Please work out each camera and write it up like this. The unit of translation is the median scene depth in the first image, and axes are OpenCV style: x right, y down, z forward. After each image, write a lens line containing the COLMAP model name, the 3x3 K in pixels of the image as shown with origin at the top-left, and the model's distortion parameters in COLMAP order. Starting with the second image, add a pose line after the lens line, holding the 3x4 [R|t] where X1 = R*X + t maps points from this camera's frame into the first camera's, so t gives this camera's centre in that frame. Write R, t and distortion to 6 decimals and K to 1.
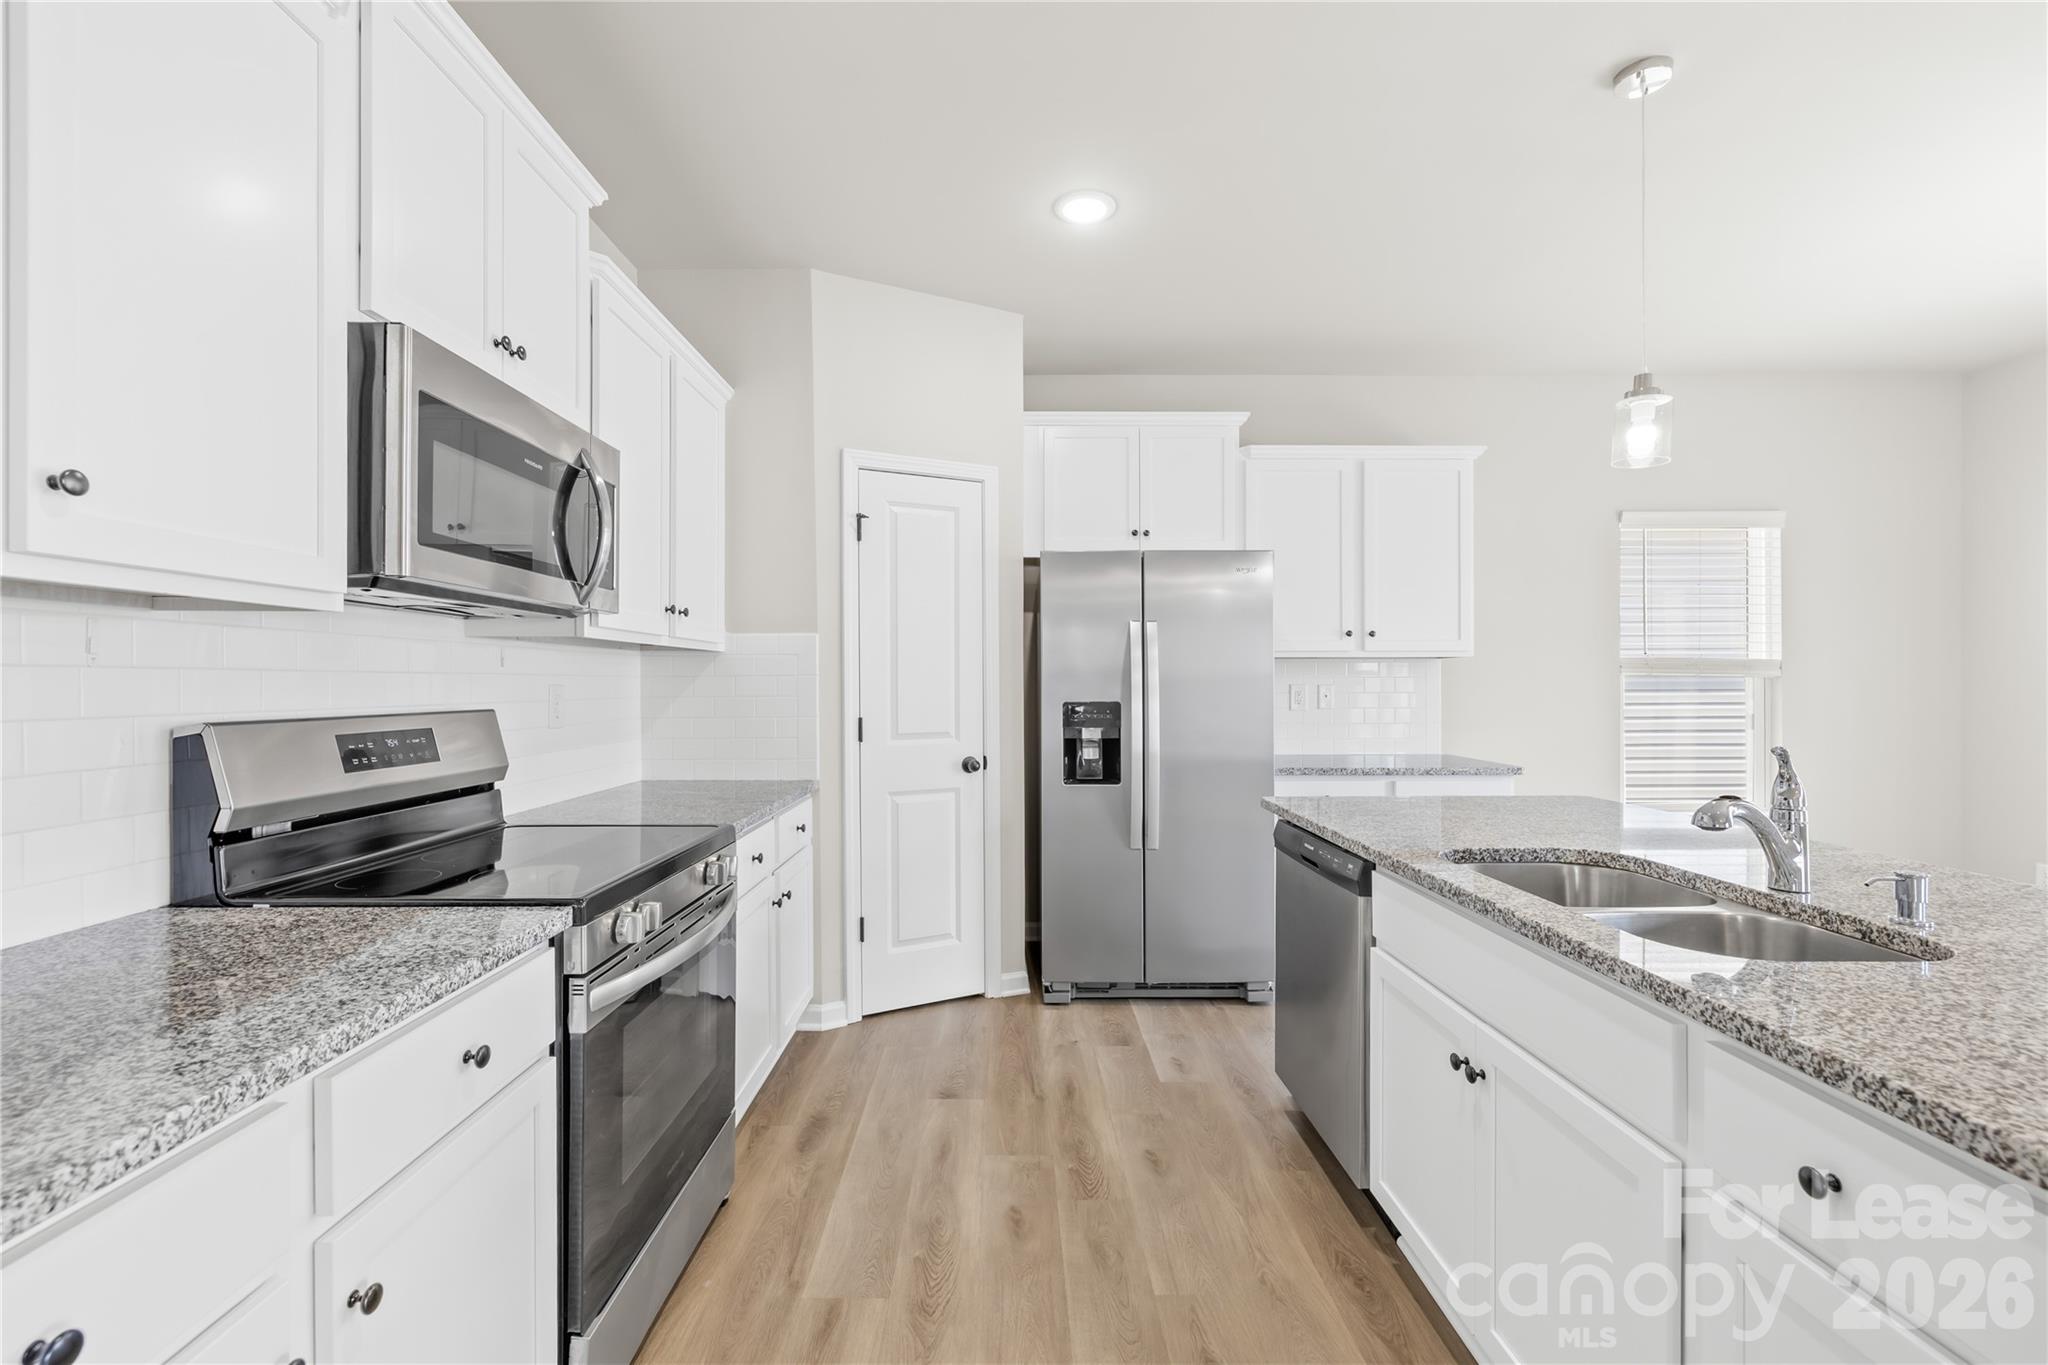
lens RADIAL K [[868.9, 0, 1011.4], [0, 868.9, 679.6], [0, 0, 1]] dist [0.000887, 0.000649]
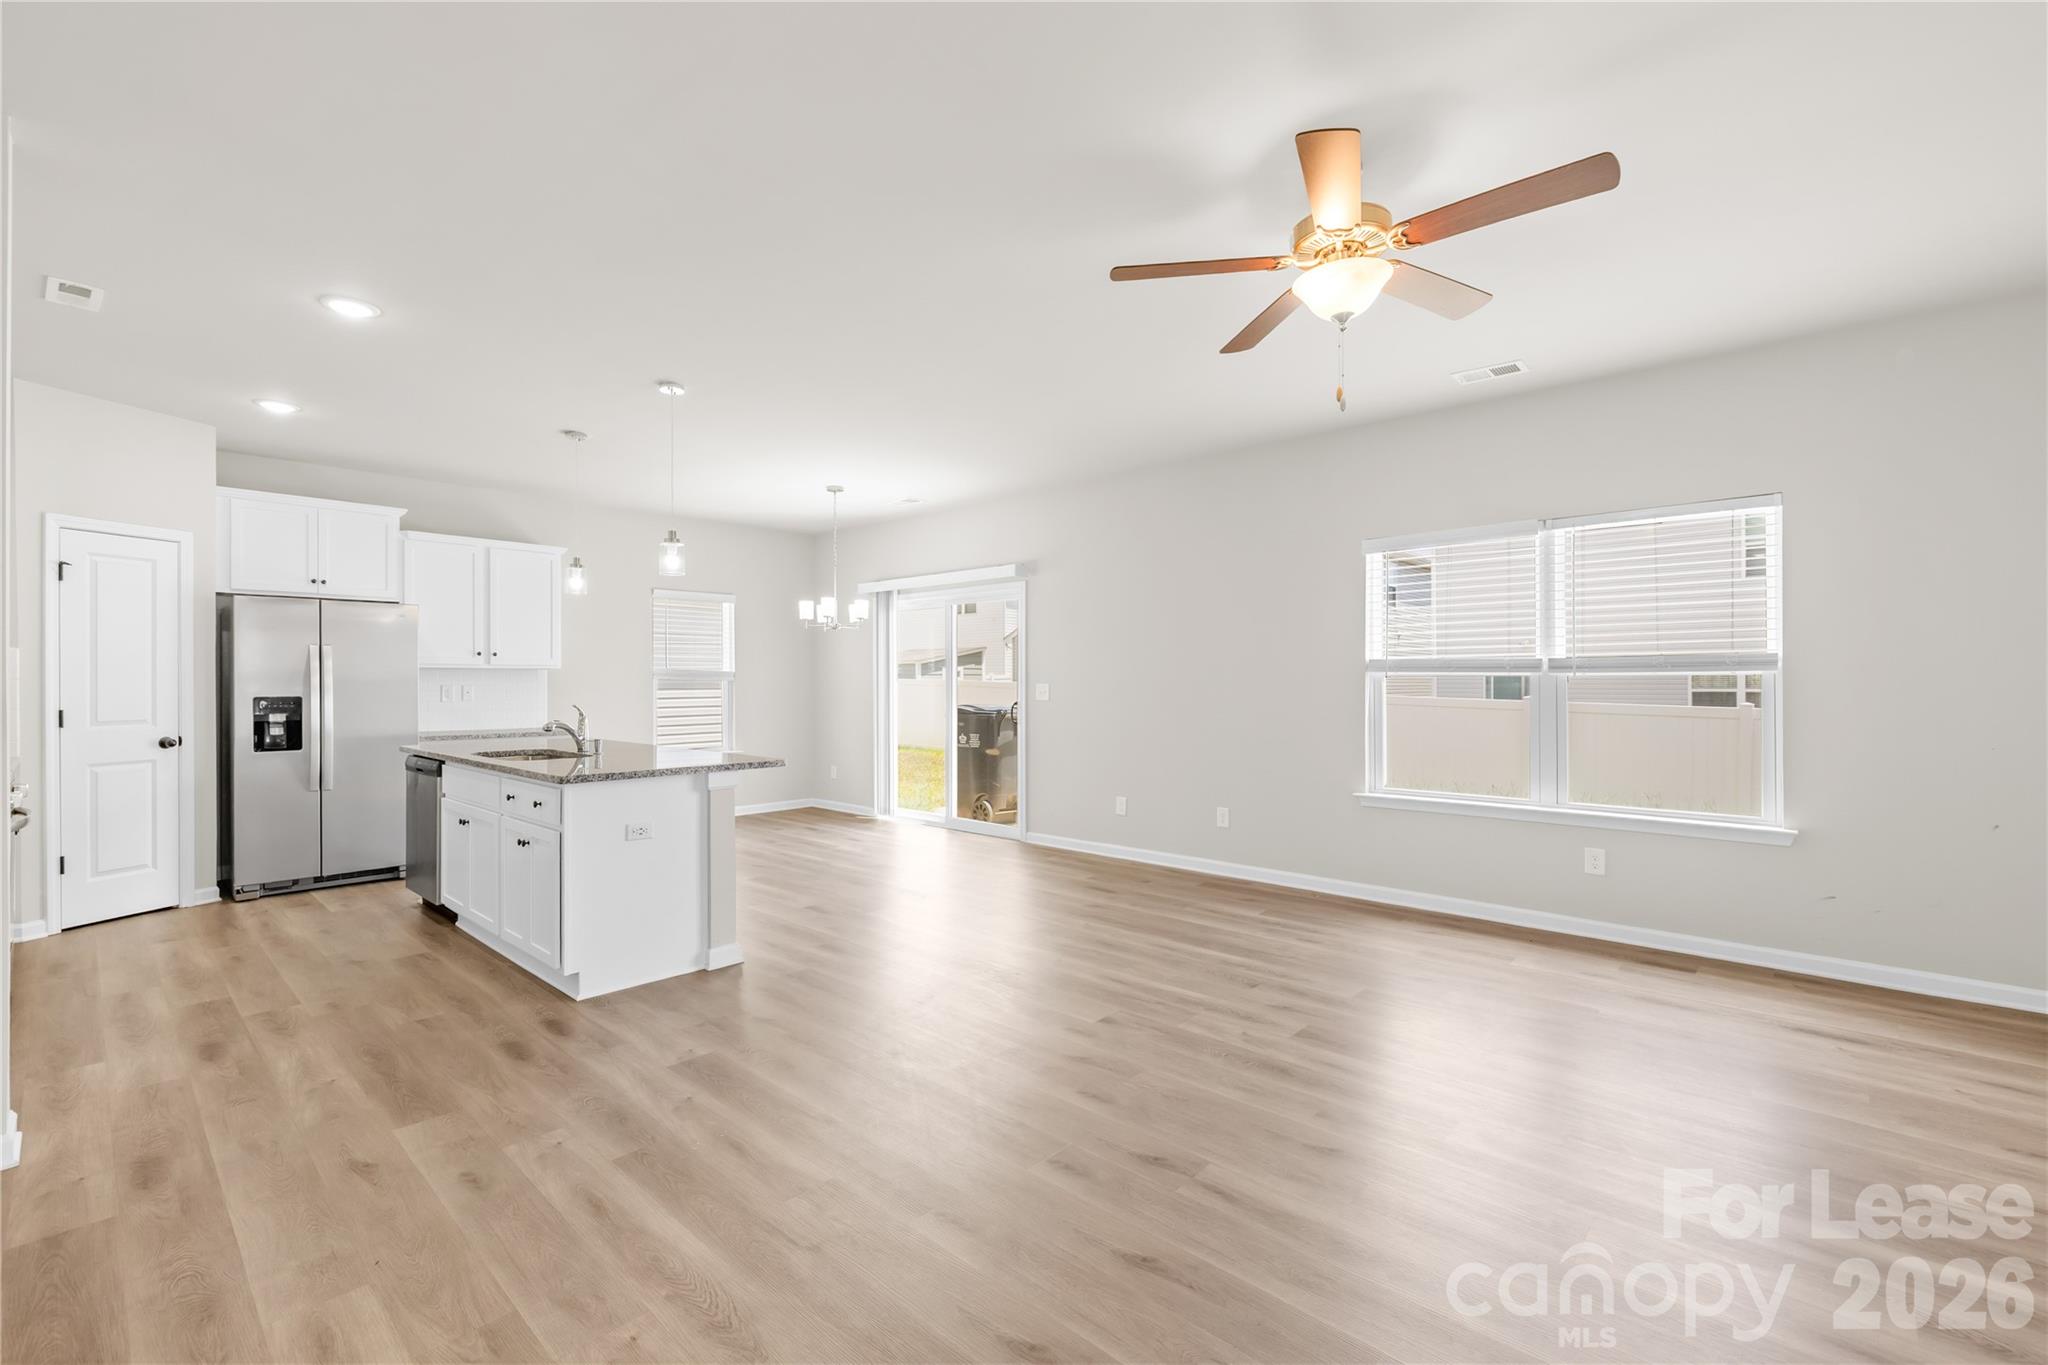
lens RADIAL K [[882.7, 0, 998.1], [0, 882.7, 680.6], [0, 0, 1]] dist [0.001781, -0.000012]
pose [[0.695260, 0.001727, 0.718756, -0.145339], [-0.000984, 0.999998, -0.001451, -0.001633], [-0.718758, 0.000302, 0.695260, -0.997385]]
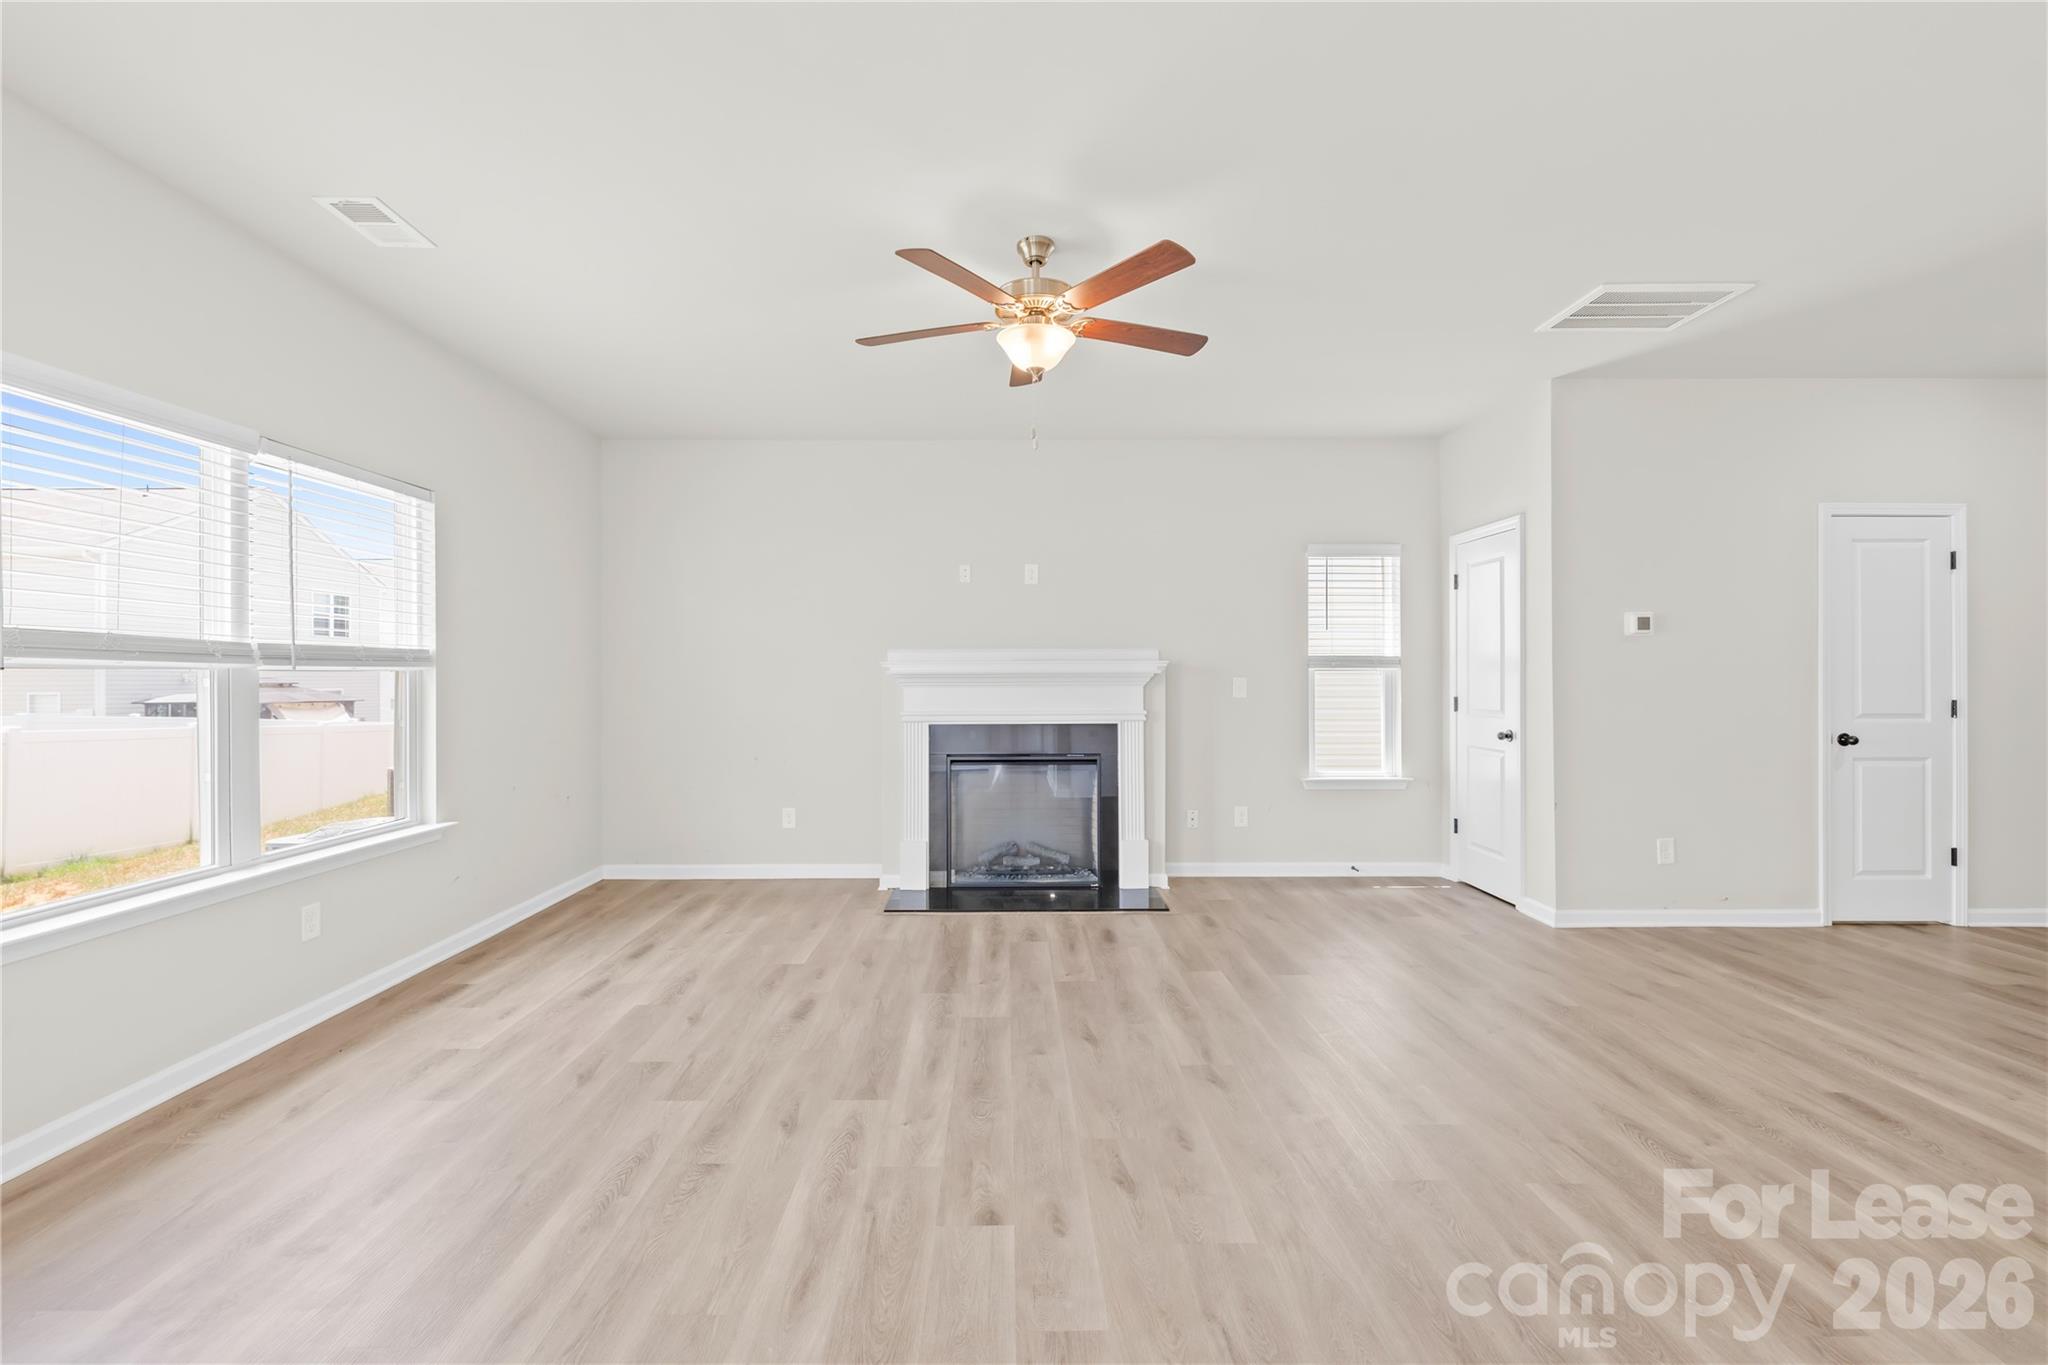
lens RADIAL K [[868.9, 0, 1011.4], [0, 868.9, 679.6], [0, 0, 1]] dist [0.000887, 0.000649]
pose [[-0.999991, 0.004278, 0.000327, 0.642903], [0.004278, 0.999991, 0.000674, 0.001755], [-0.000324, 0.000675, -1.000000, 0.221233]]
